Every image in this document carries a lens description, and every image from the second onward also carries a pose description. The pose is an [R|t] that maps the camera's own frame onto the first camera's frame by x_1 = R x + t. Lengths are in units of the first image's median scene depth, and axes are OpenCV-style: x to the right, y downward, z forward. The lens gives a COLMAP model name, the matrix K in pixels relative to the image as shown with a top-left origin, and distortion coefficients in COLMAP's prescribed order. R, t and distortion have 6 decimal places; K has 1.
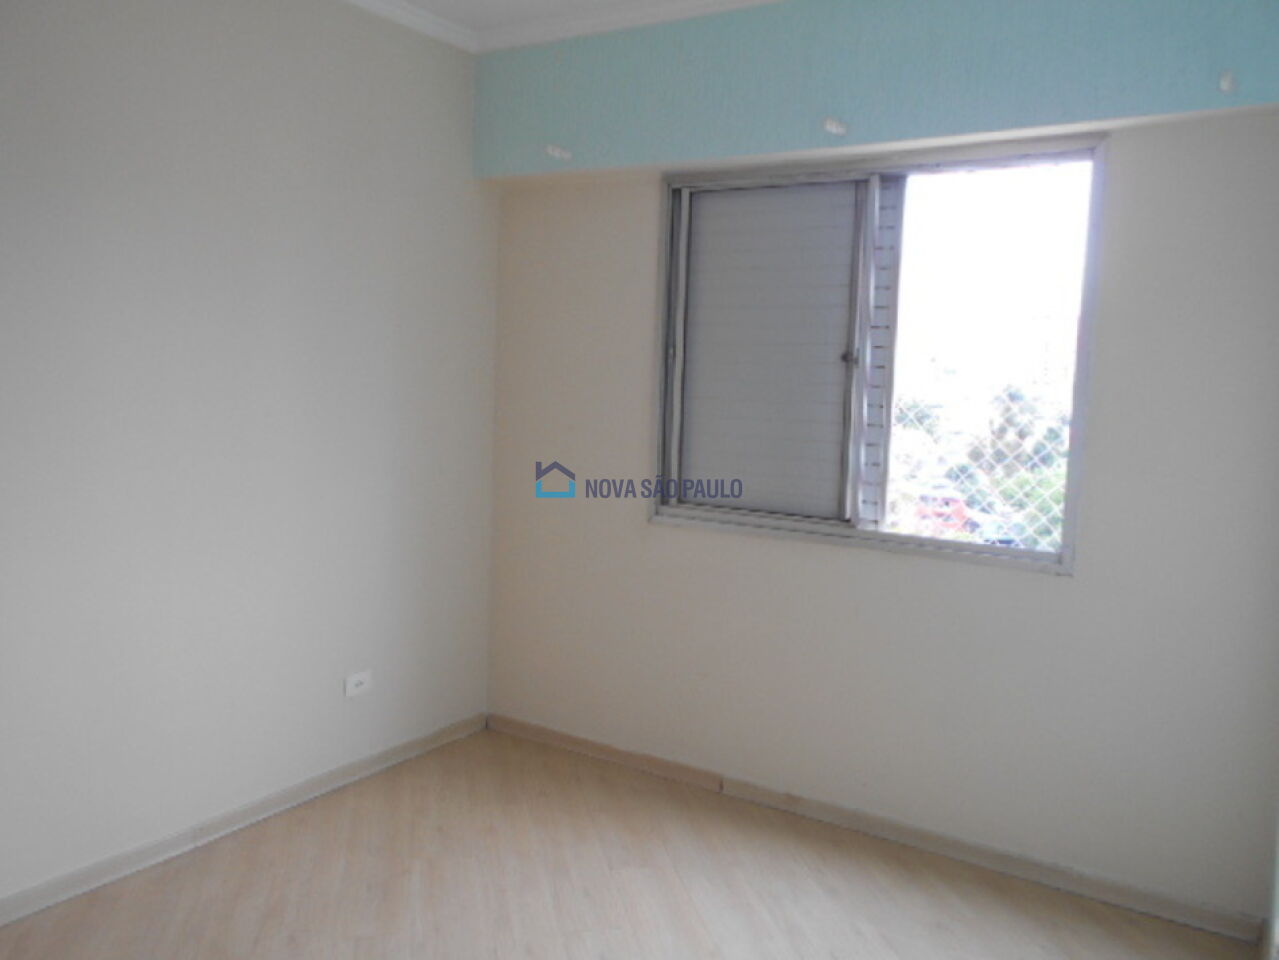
lens RADIAL K [[949.7, 0, 639.9], [0, 949.7, 477.6], [0, 0, 1]] dist [-0.000656, 0.072525]
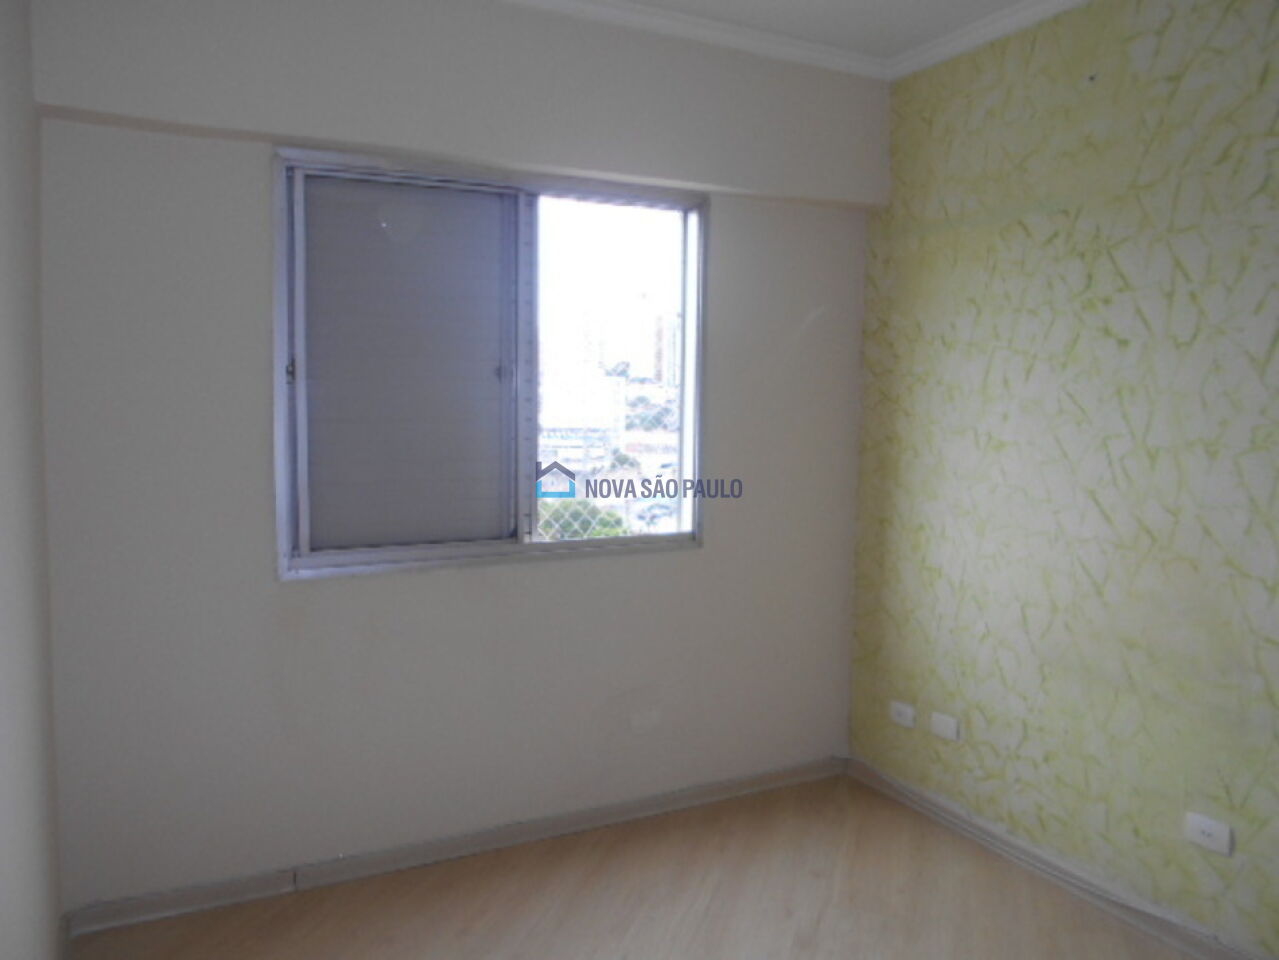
lens RADIAL K [[973.4, 0, 641.4], [0, 973.4, 472.7], [0, 0, 1]] dist [-0.074907, 0.062972]
pose [[0.510966, -0.102404, 0.853479, -0.599325], [0.109400, 0.992552, 0.053595, -0.063317], [-0.852611, 0.065985, 0.518363, 0.379981]]
